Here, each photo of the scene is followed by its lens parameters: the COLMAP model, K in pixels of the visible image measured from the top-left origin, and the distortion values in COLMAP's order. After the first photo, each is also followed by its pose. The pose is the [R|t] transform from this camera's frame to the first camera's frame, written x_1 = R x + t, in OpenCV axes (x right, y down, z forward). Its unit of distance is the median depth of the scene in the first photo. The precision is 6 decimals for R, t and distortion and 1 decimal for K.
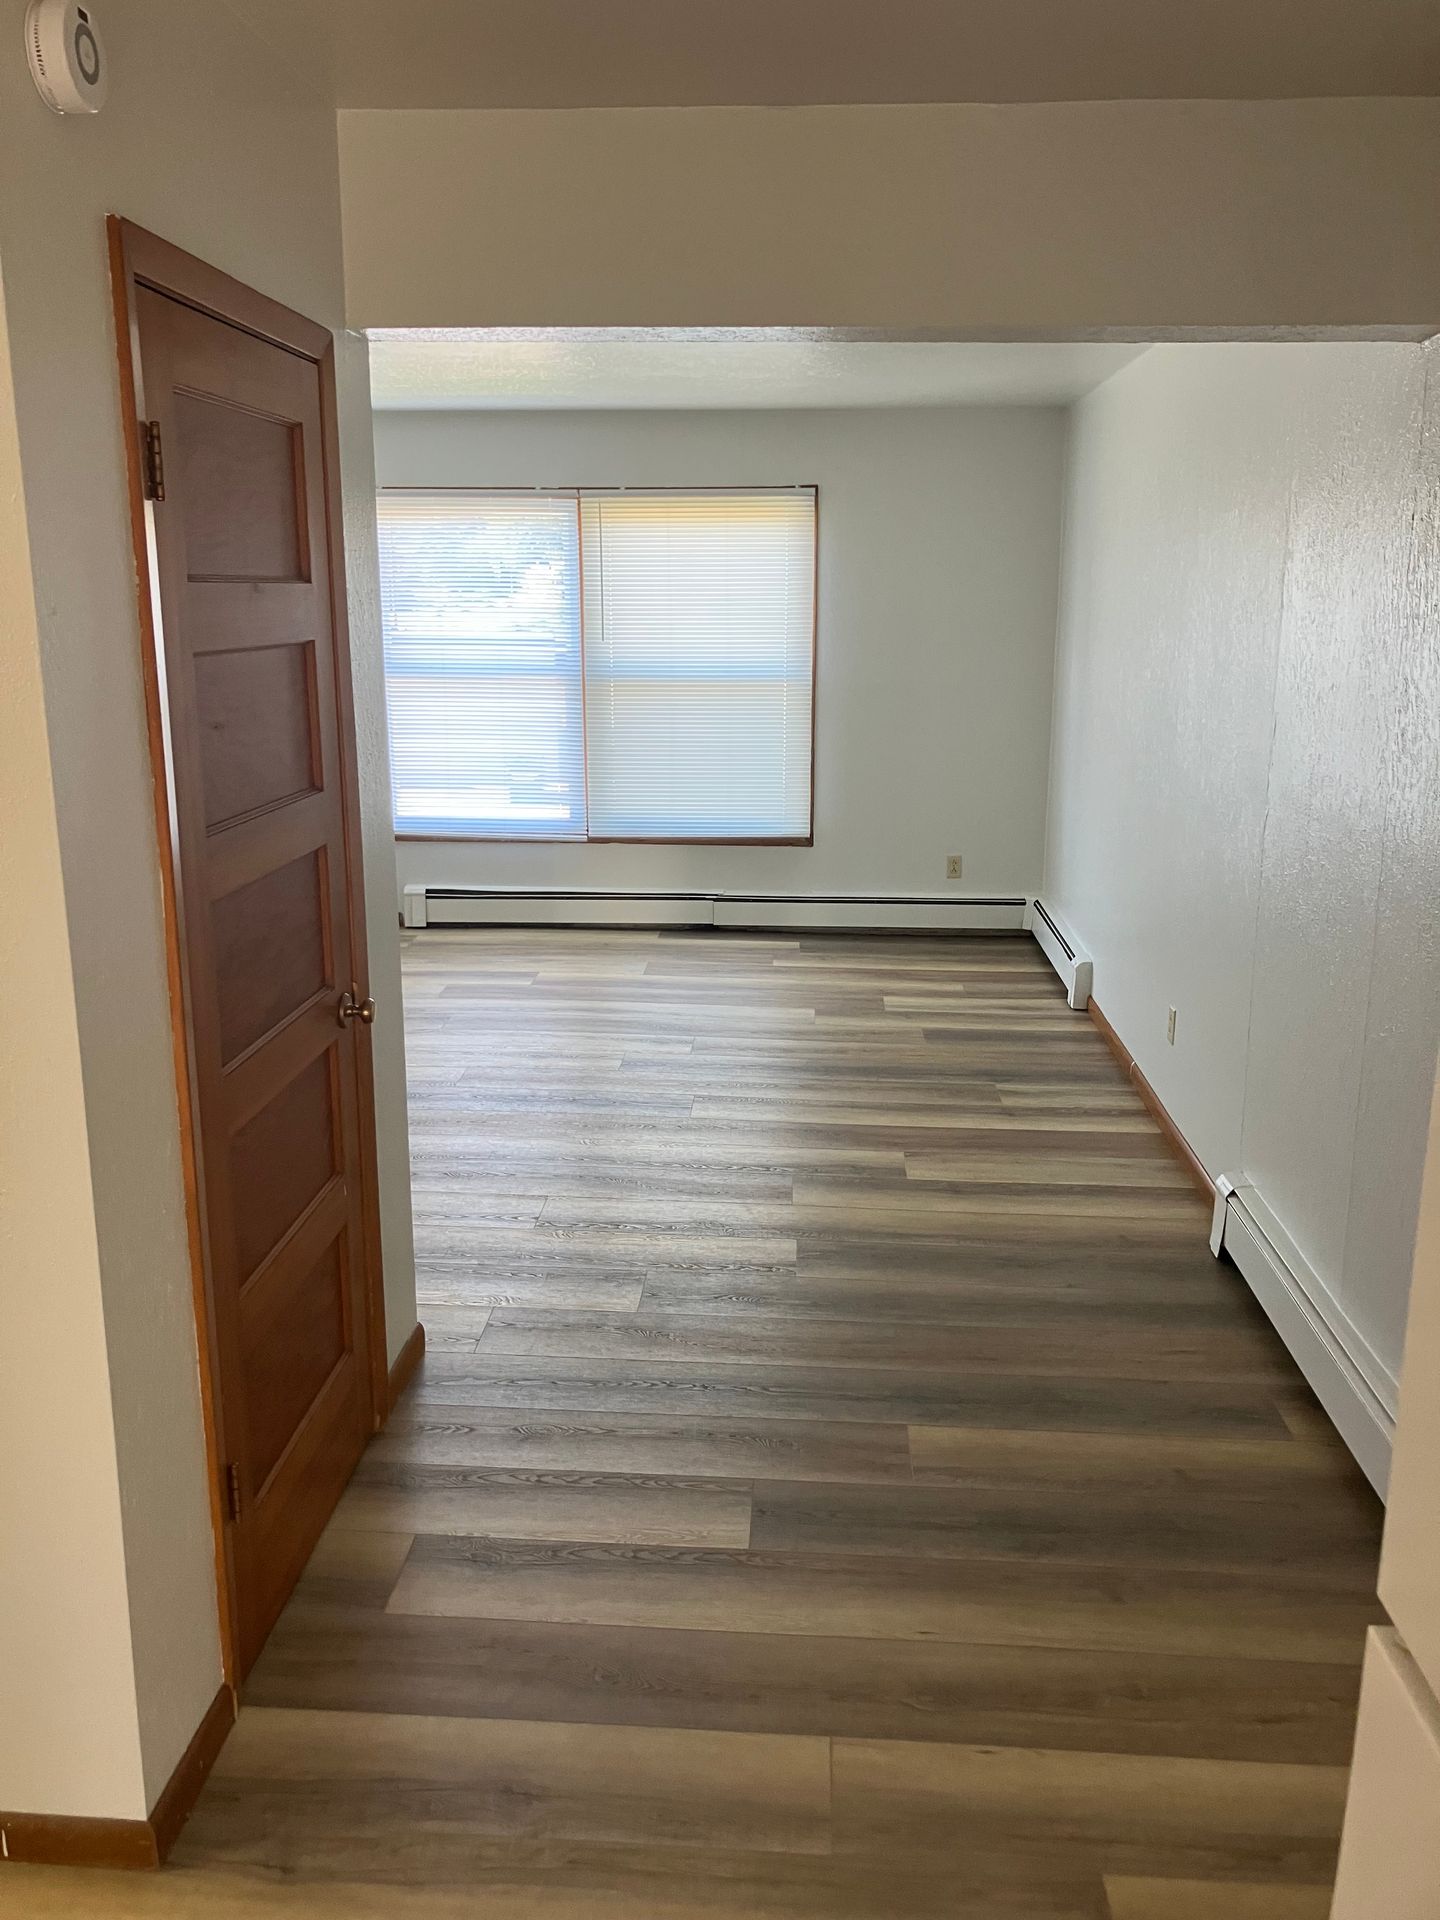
lens RADIAL K [[1610.7, 0, 722.2], [0, 1610.7, 967.8], [0, 0, 1]] dist [0.008794, -0.000199]
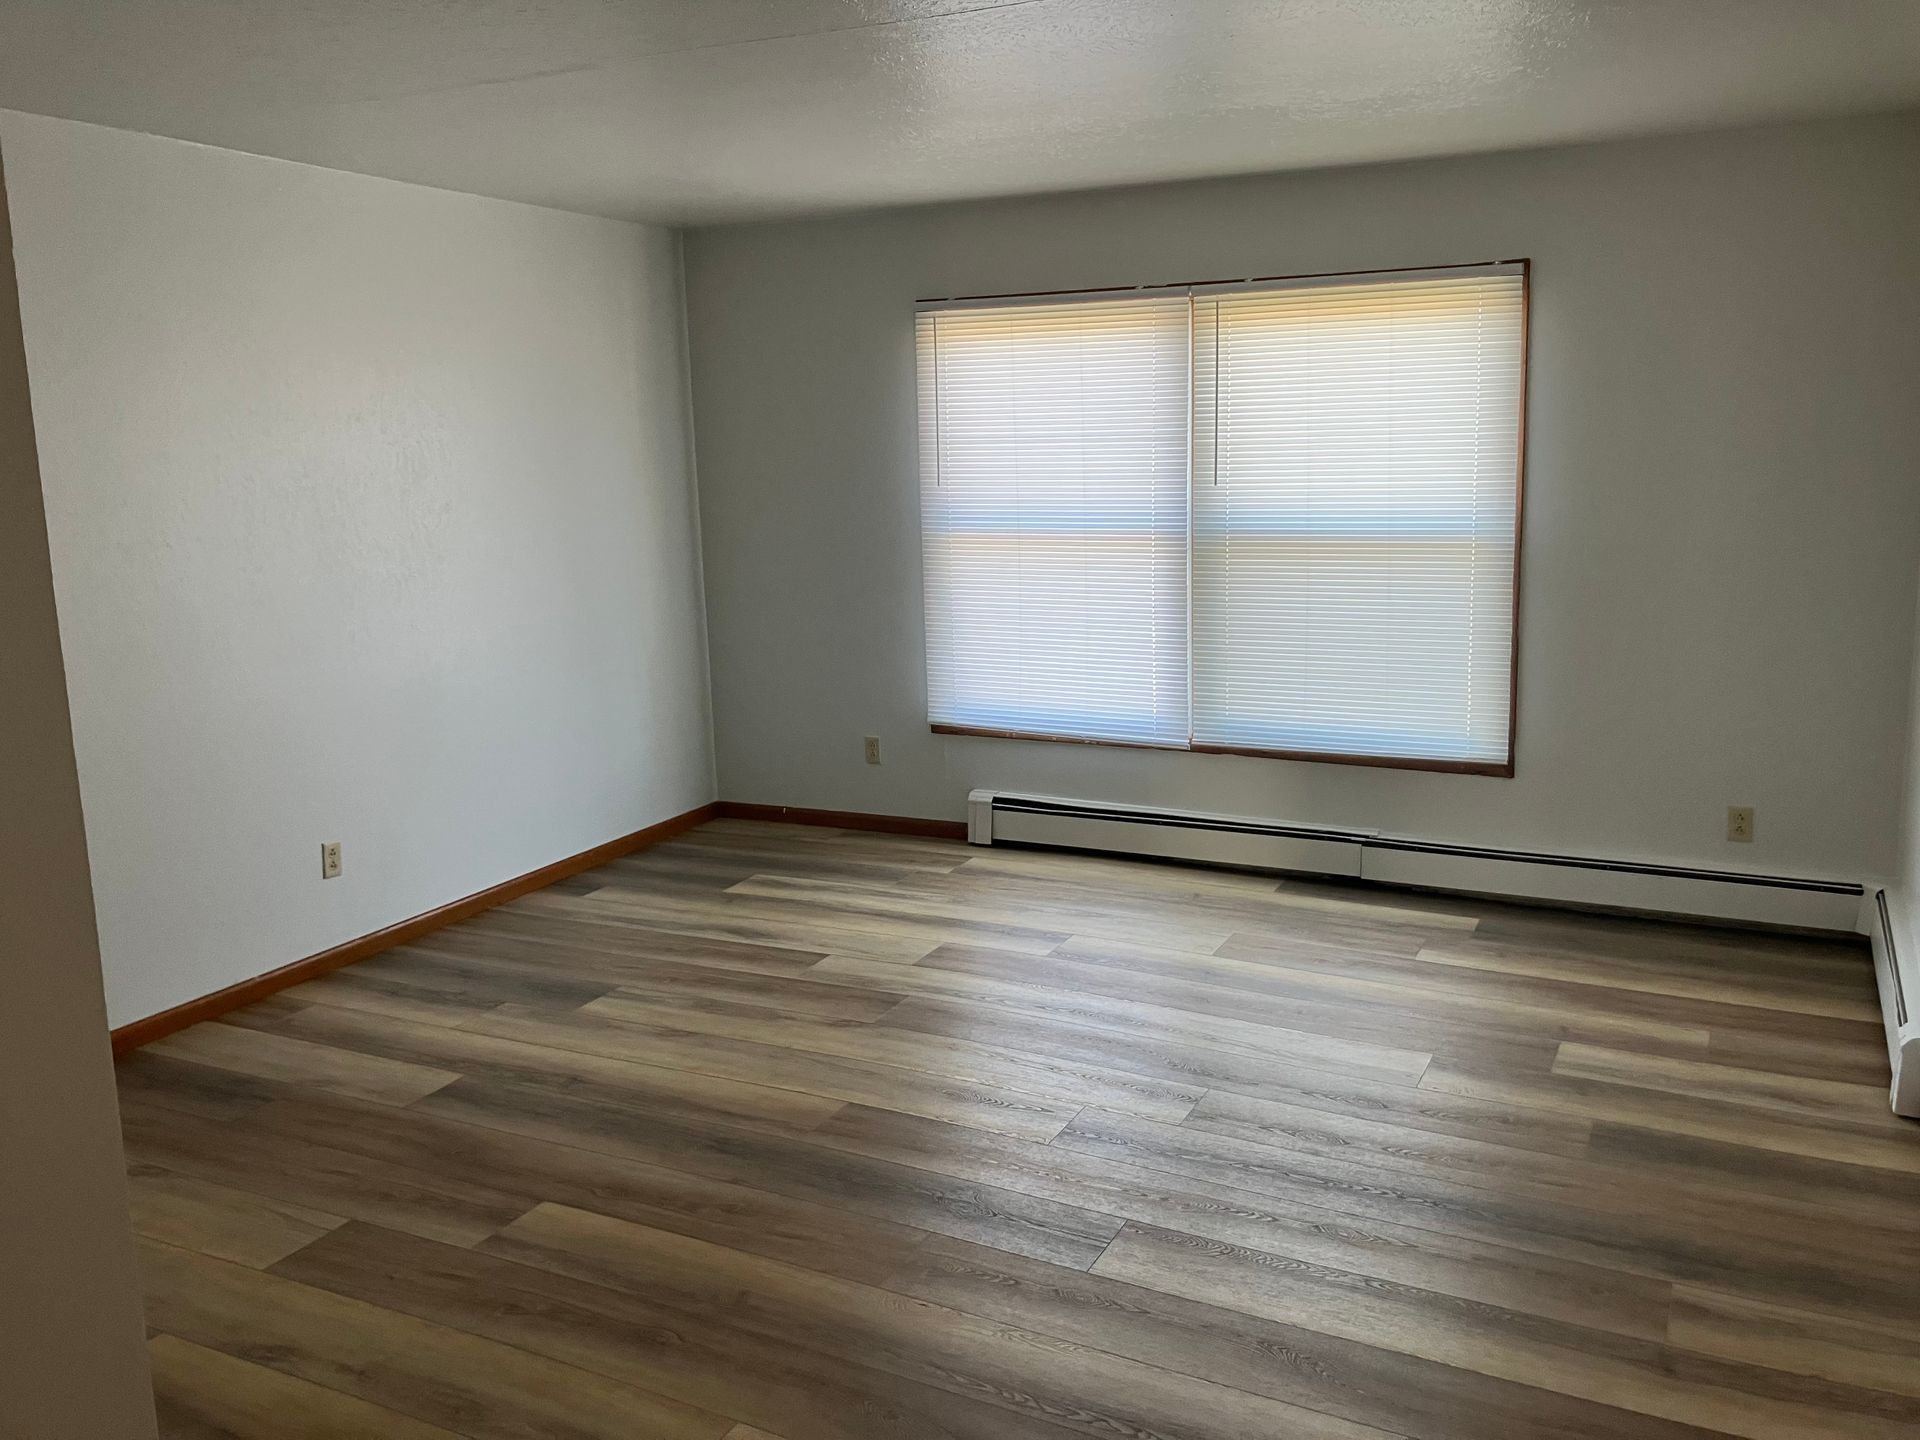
lens RADIAL K [[1610.7, 0, 940.8], [0, 1610.7, 703.9], [0, 0, 1]] dist [0.008794, -0.000199]
pose [[0.910747, 0.050284, -0.409892, 0.117910], [-0.070511, 0.996919, -0.034373, -0.068106], [0.406901, 0.060207, 0.911486, 0.277276]]
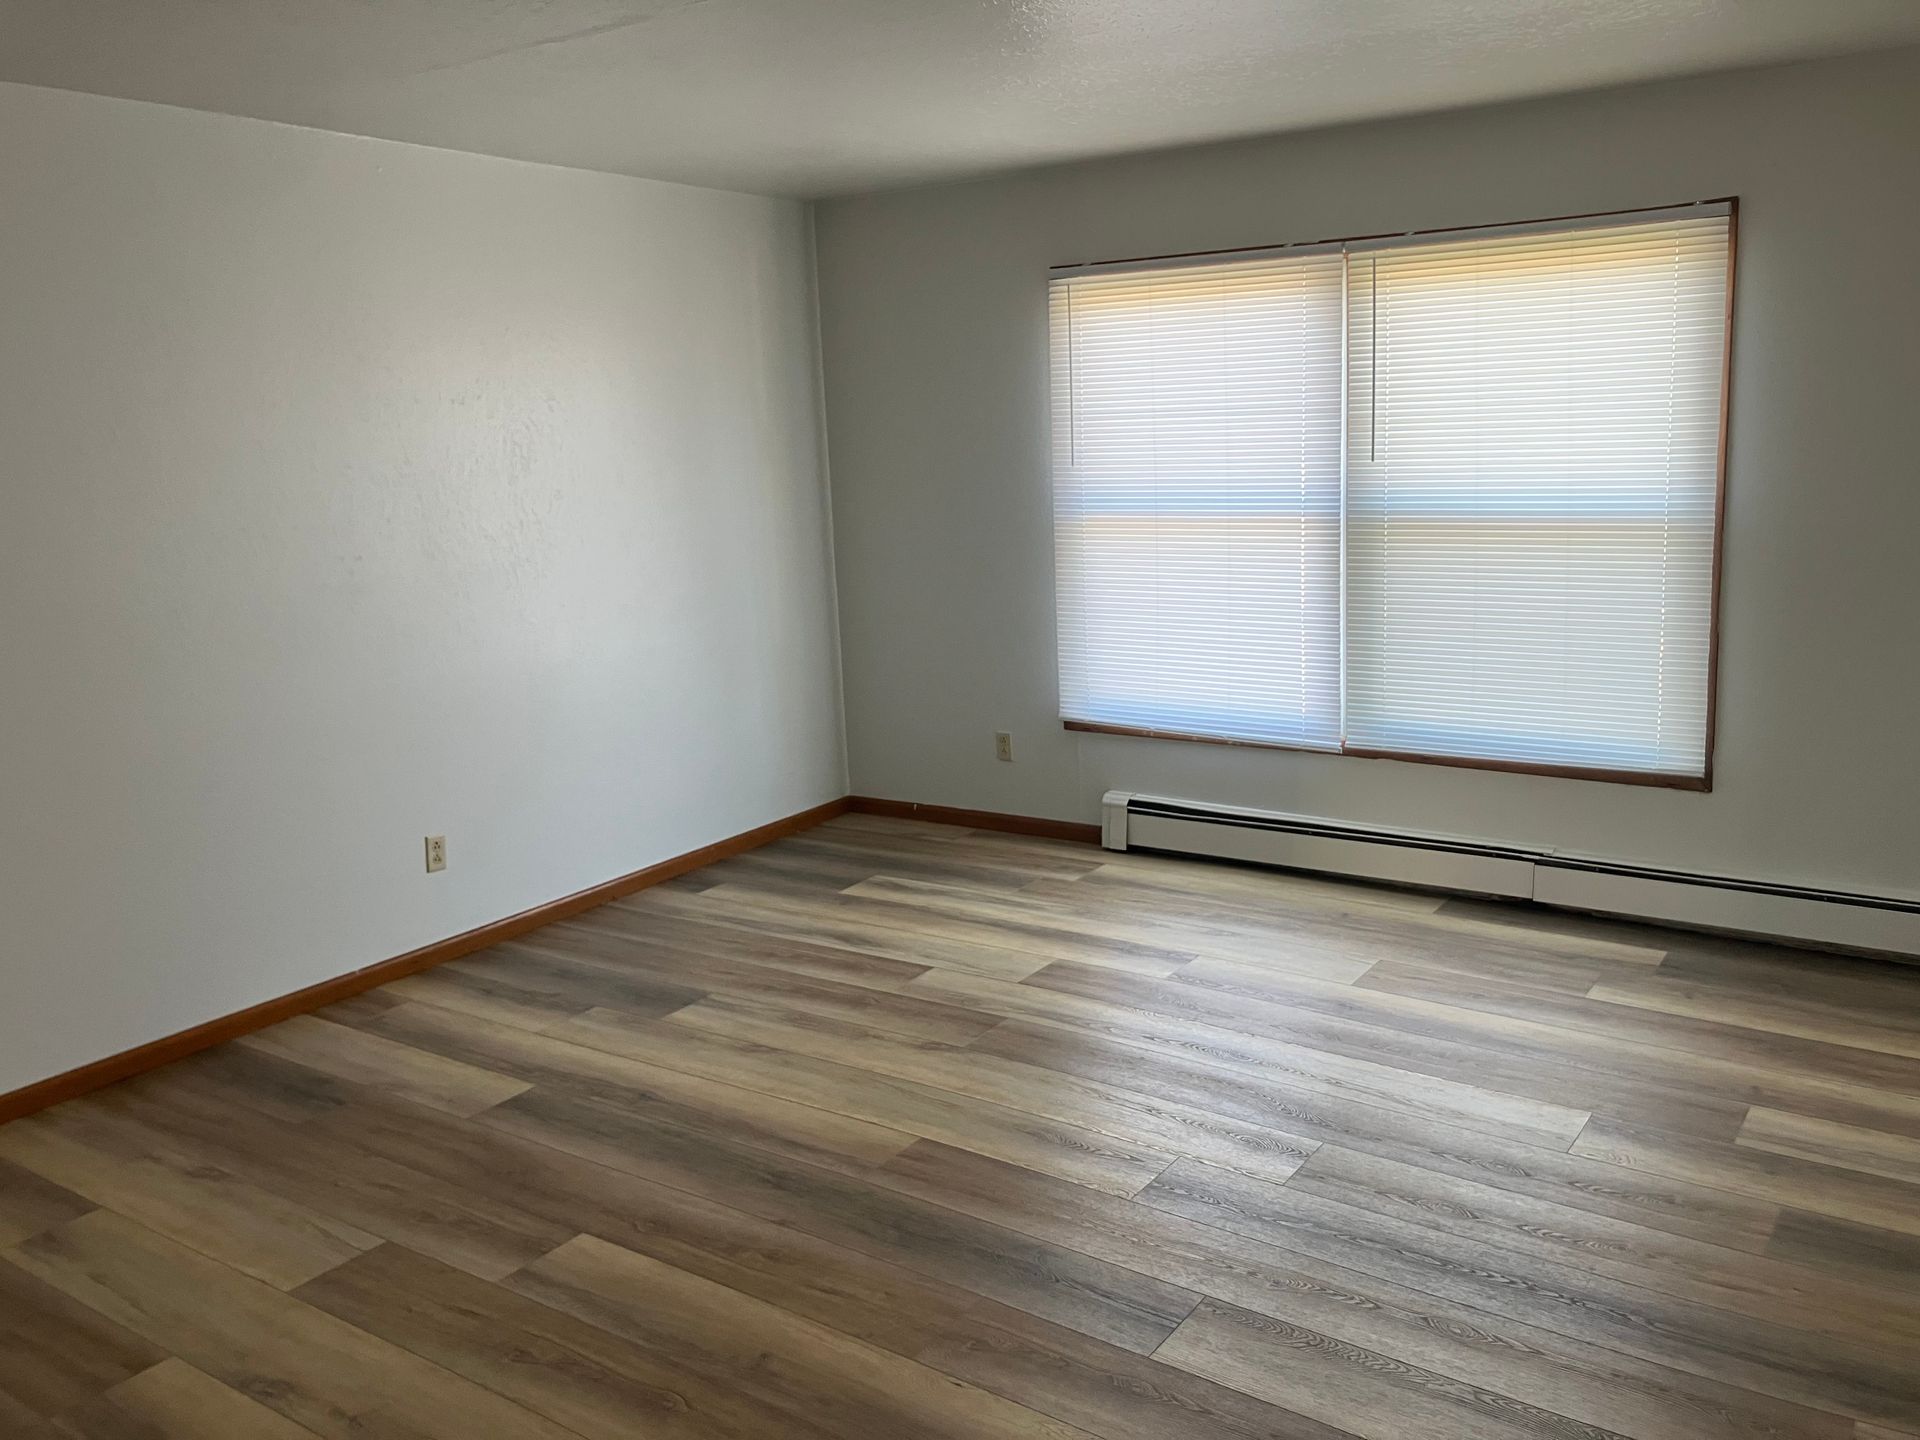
lens RADIAL K [[1610.7, 0, 919.3], [0, 1610.7, 704.1], [0, 0, 1]] dist [0.008794, -0.000199]
pose [[0.840339, 0.065305, -0.538113, 0.133765], [-0.084279, 0.996385, -0.010692, -0.079398], [0.535469, 0.054336, 0.842805, 0.337436]]
